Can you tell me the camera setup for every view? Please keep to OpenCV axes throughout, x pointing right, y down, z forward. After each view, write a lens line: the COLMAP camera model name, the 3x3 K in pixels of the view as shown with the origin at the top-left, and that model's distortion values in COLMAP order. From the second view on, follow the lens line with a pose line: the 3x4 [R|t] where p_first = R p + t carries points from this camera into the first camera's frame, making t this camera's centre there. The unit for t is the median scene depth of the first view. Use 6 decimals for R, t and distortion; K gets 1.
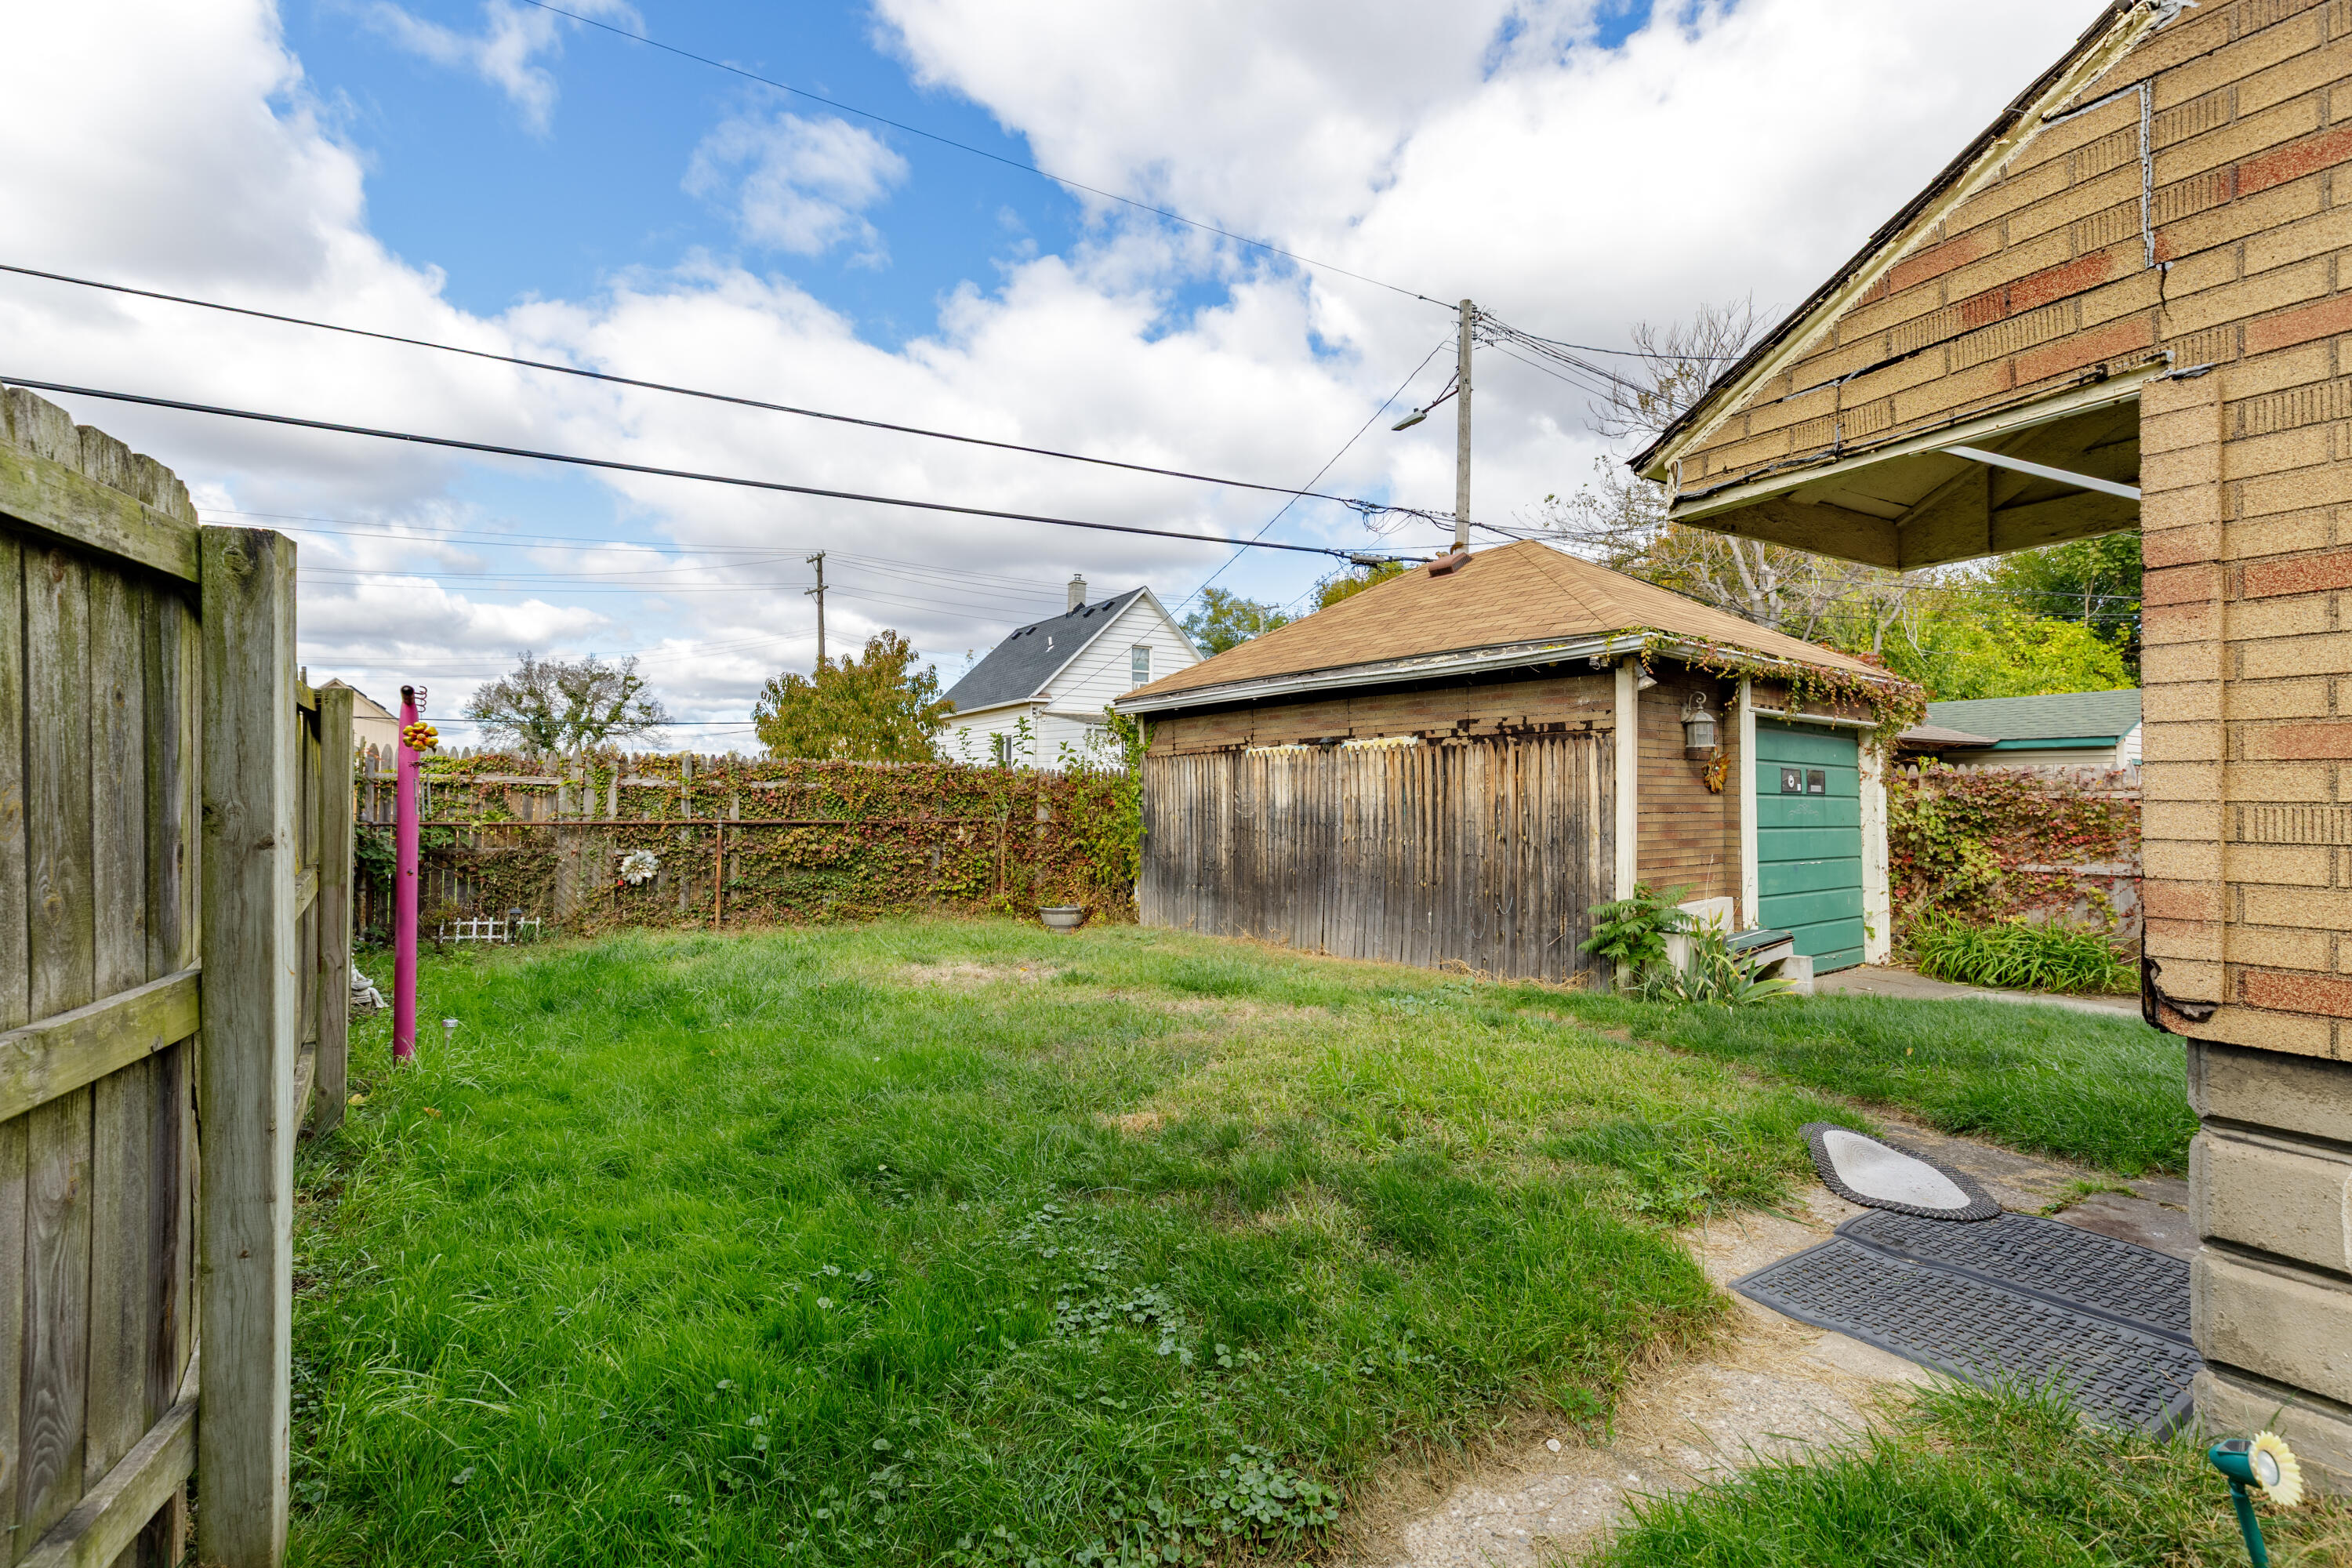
lens RADIAL K [[1045.1, 0, 1174.4], [0, 1045.1, 776.7], [0, 0, 1]] dist [0.009584, -0.000719]
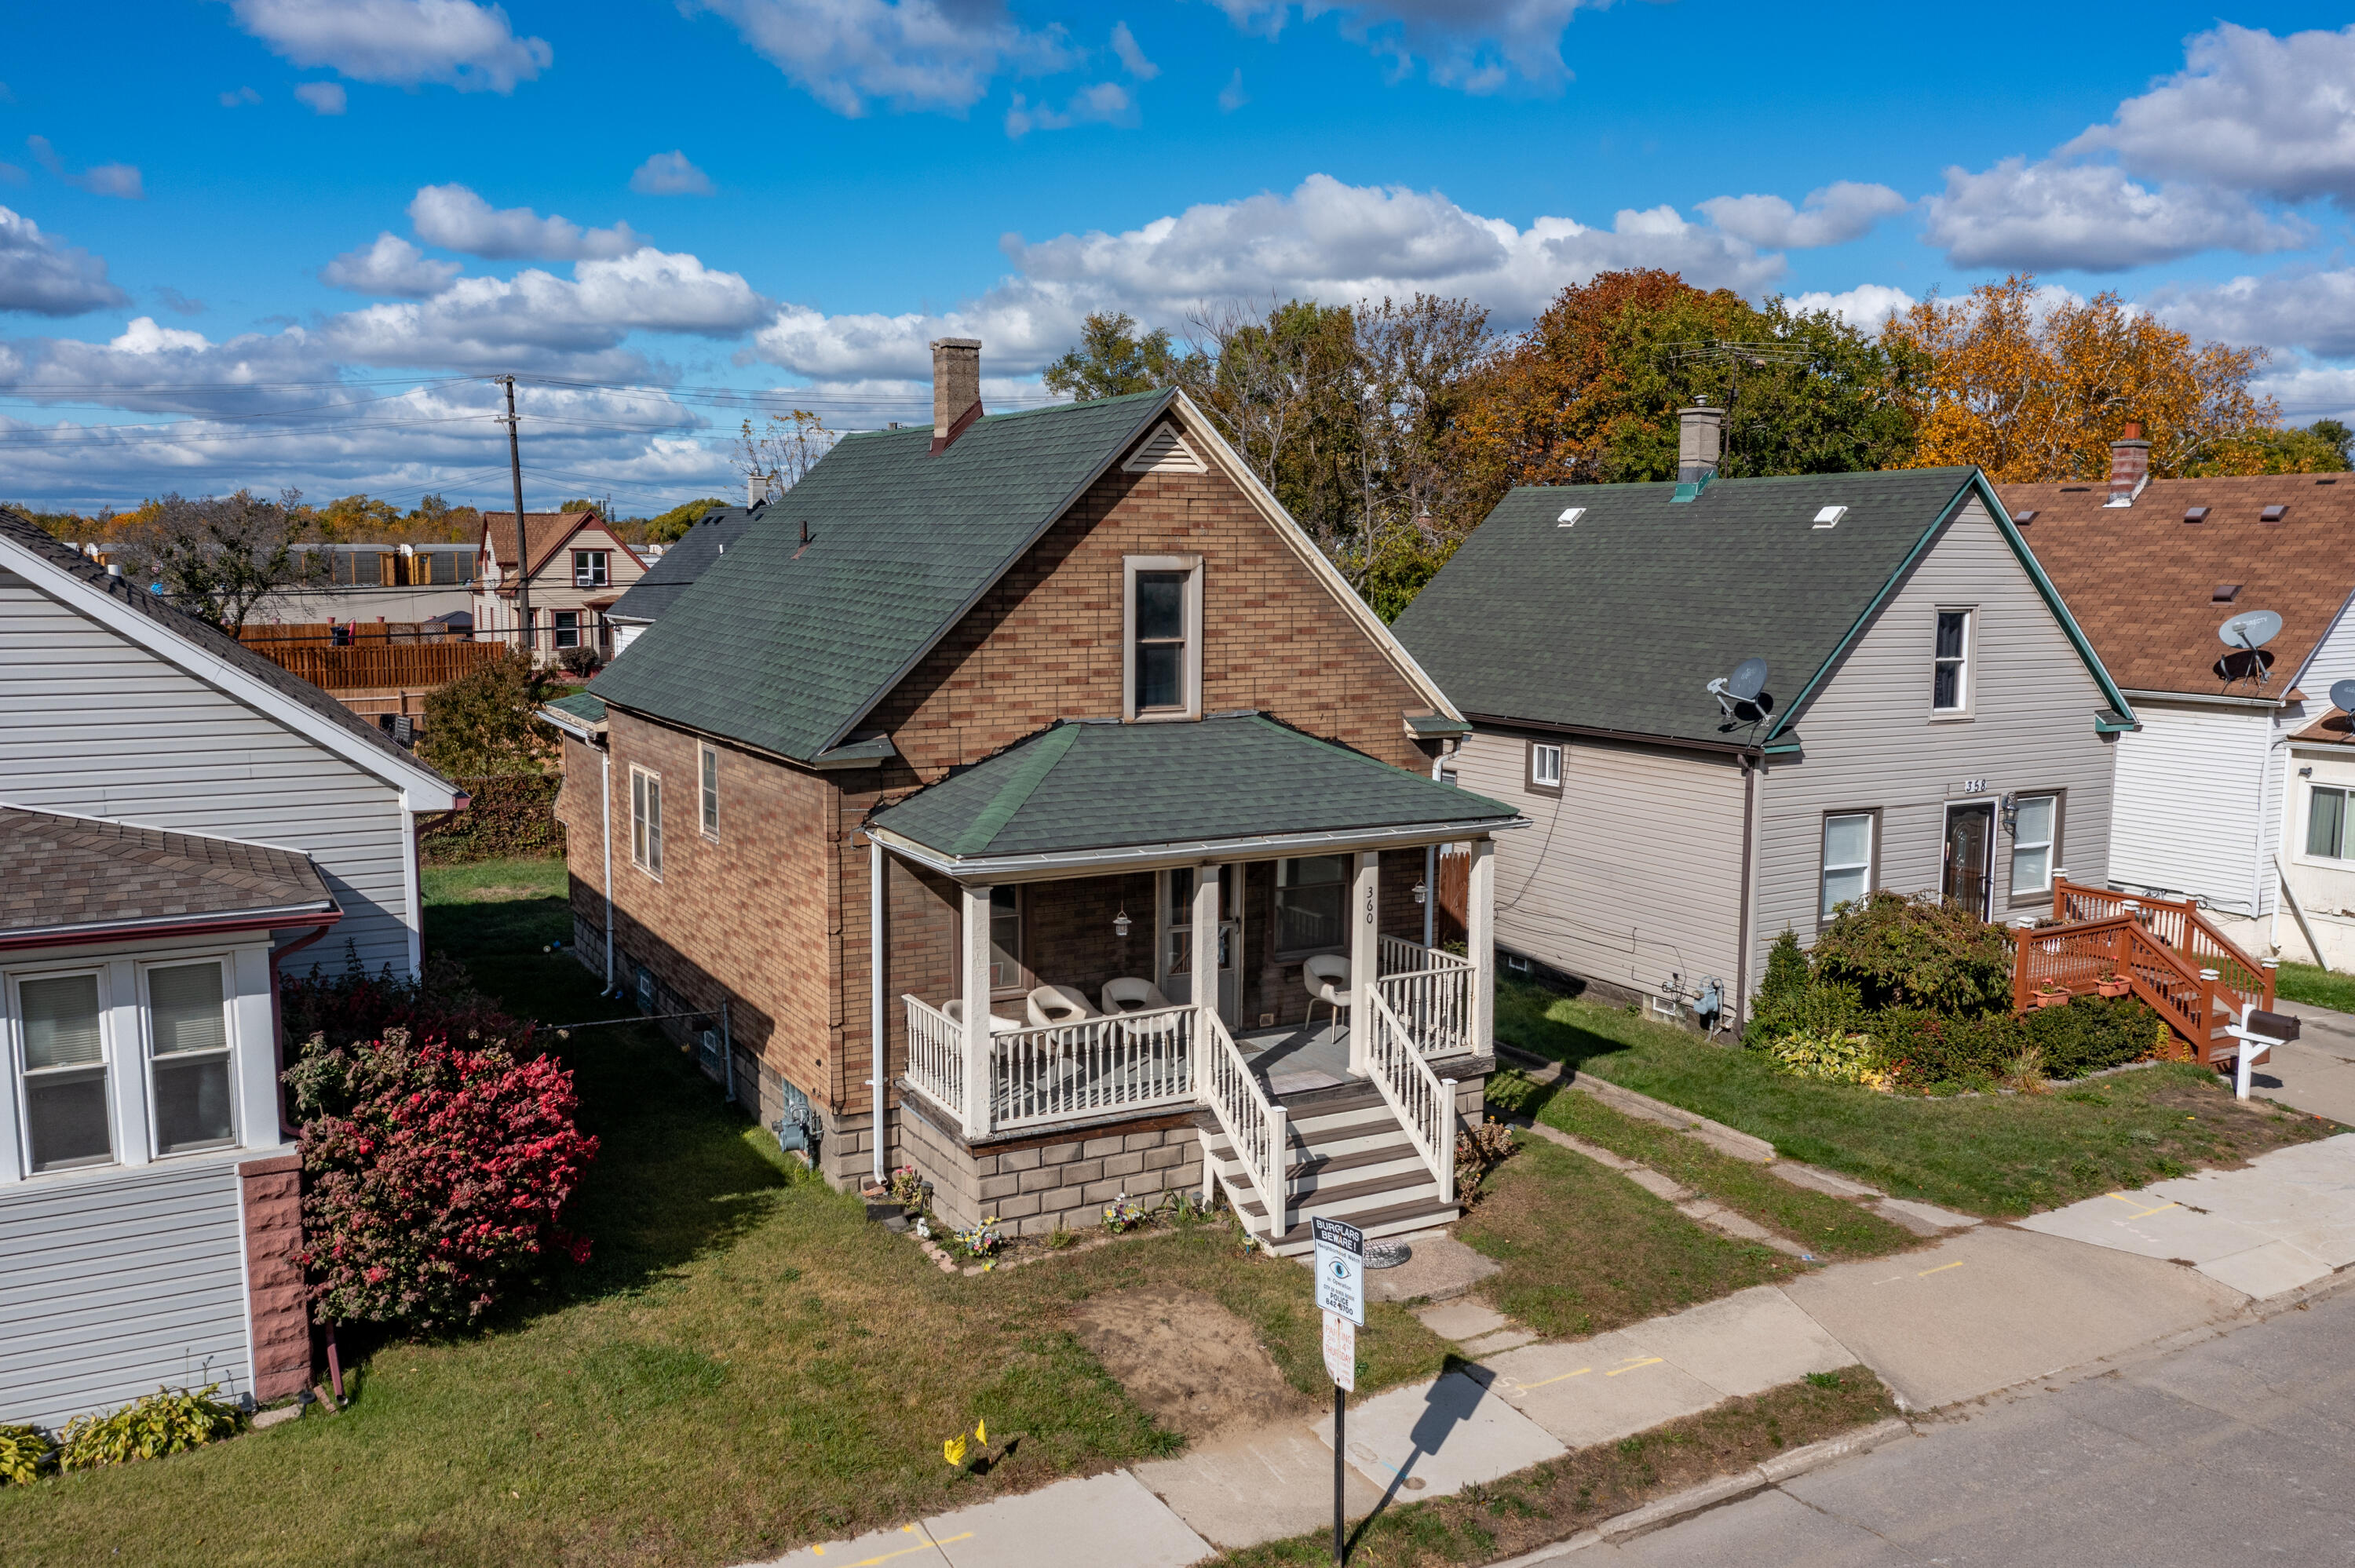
lens RADIAL K [[1851.6, 0, 1171.1], [0, 1851.6, 782.0], [0, 0, 1]] dist [-0.013202, 0.008410]
pose [[0.999648, 0.000202, -0.026517, 0.215631], [0.003622, 0.989558, 0.144087, -0.099387], [0.026269, -0.144132, 0.989210, -0.463947]]
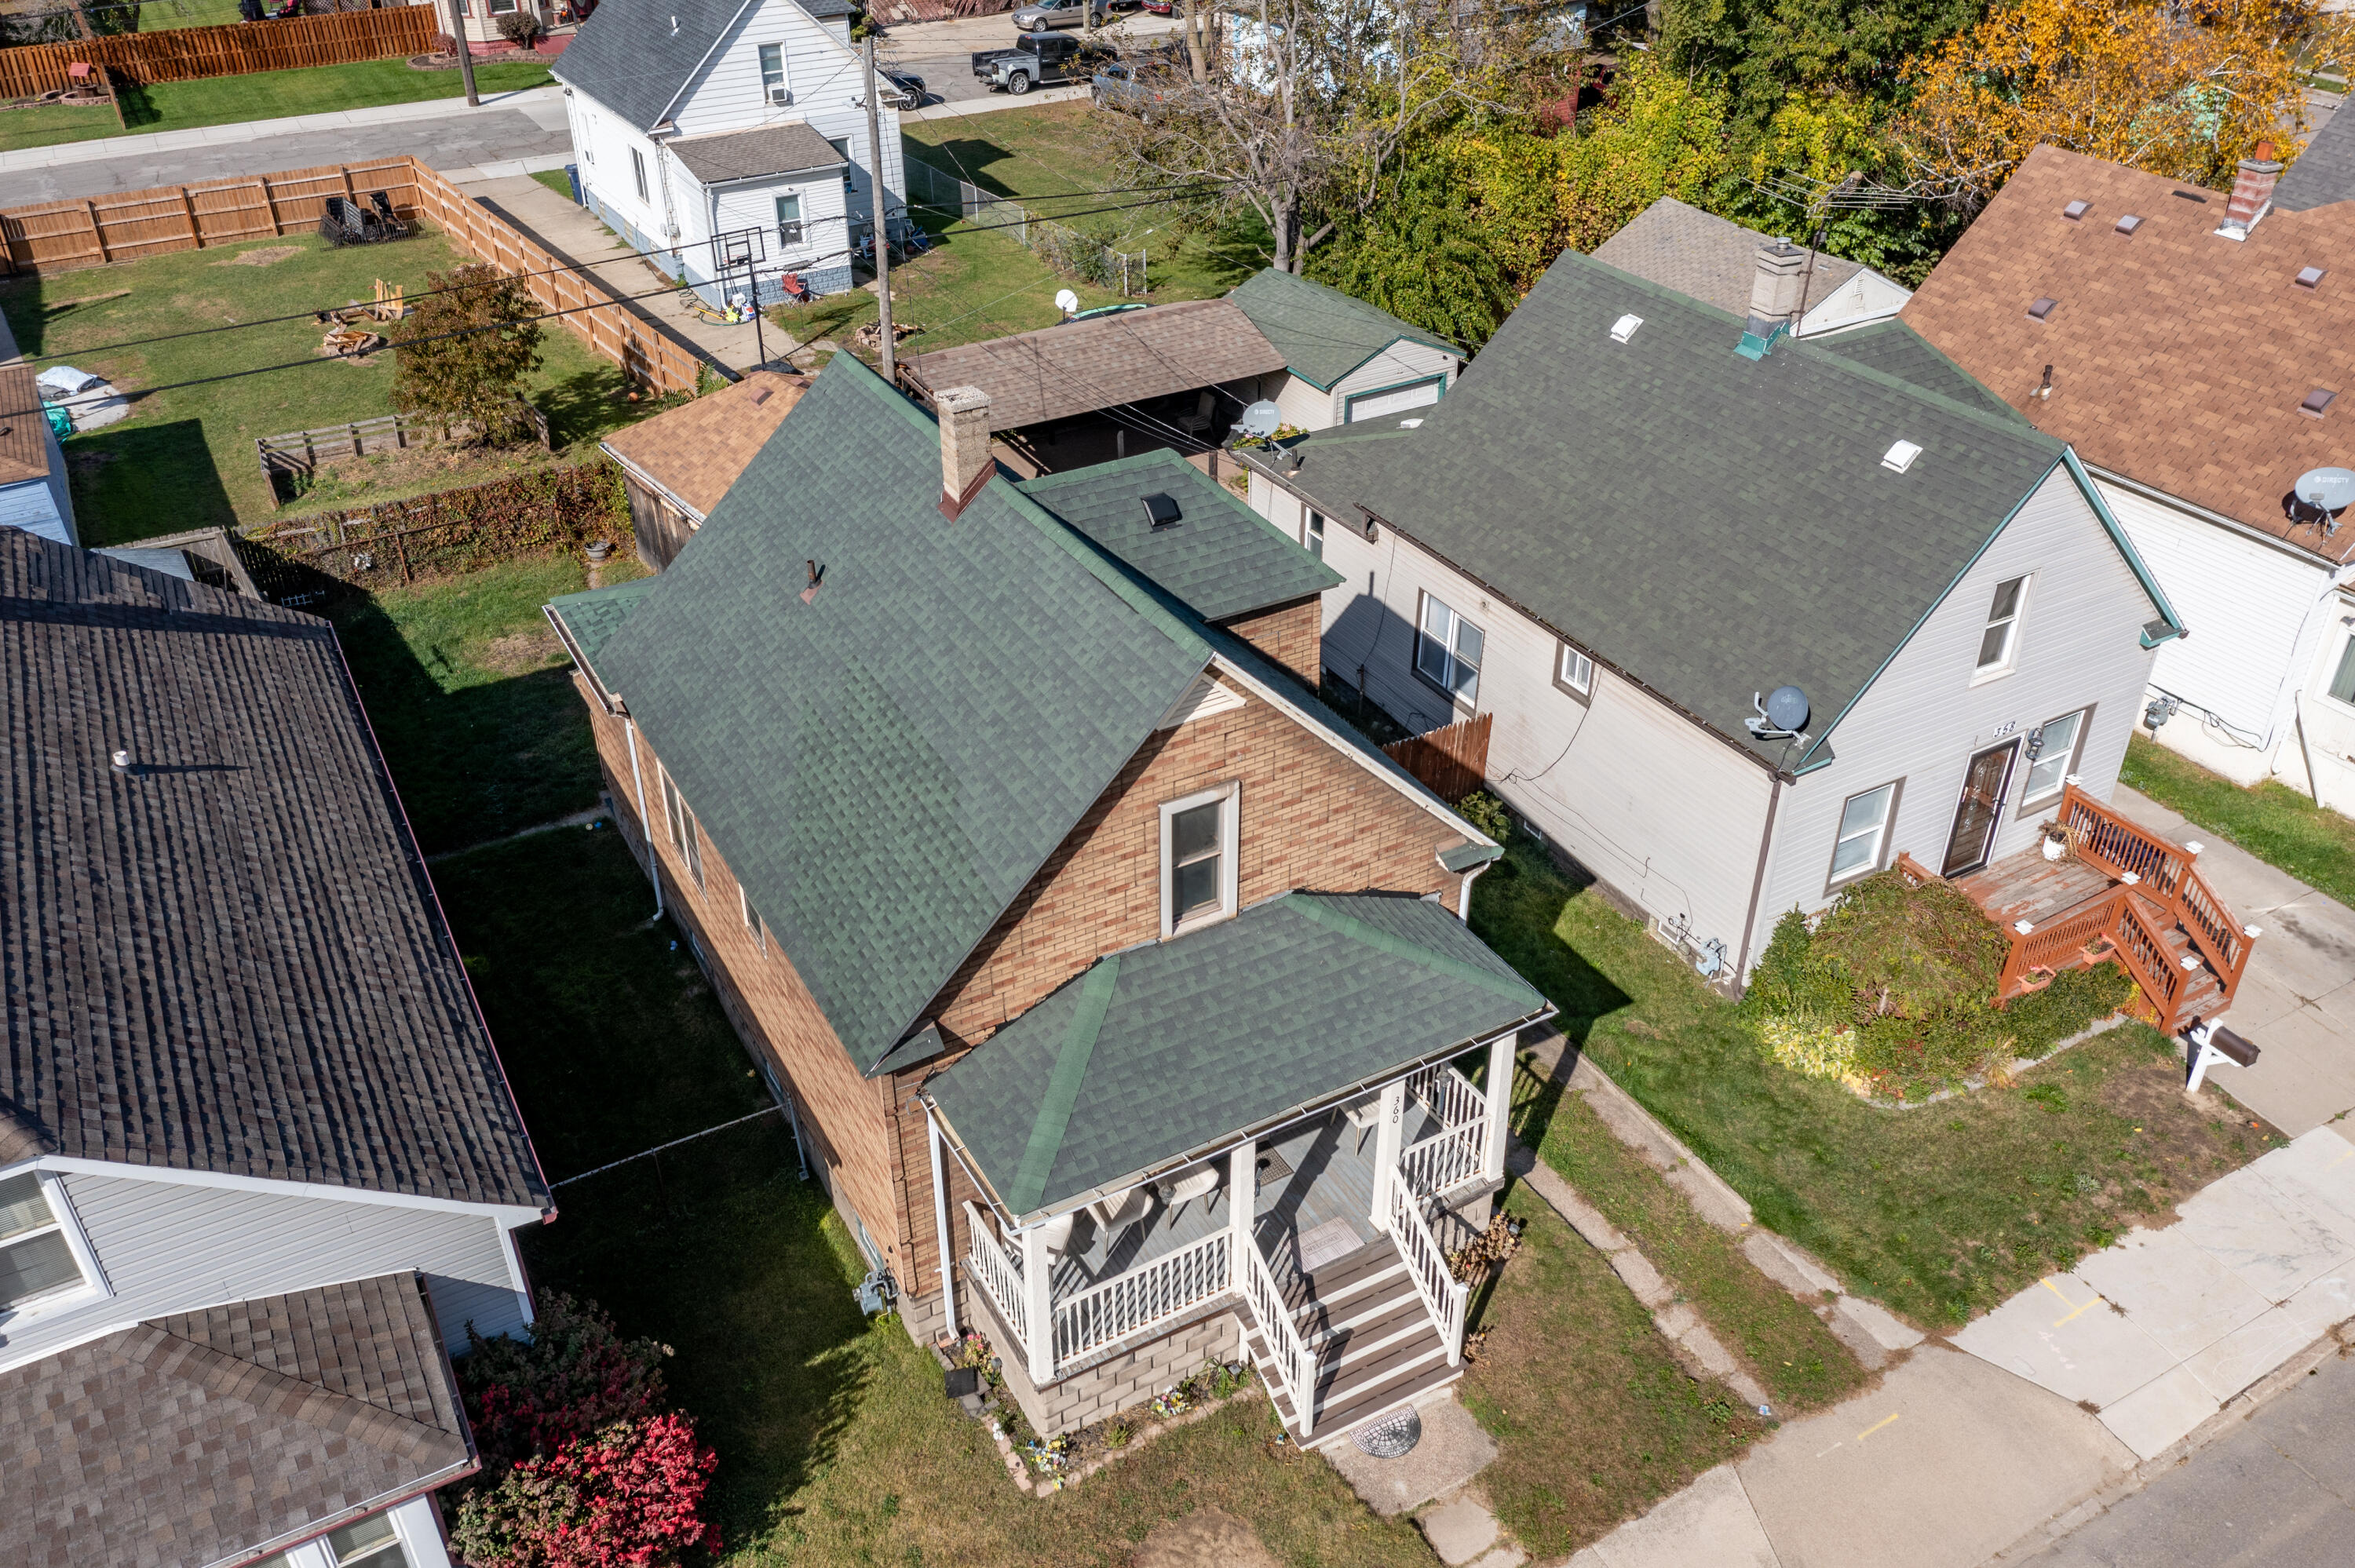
lens RADIAL K [[1851.6, 0, 1171.1], [0, 1851.6, 782.0], [0, 0, 1]] dist [-0.013202, 0.008410]
pose [[0.999663, 0.000372, -0.025952, 0.208607], [0.014109, 0.831465, 0.555398, -0.280481], [0.021785, -0.555577, 0.831180, -0.396051]]
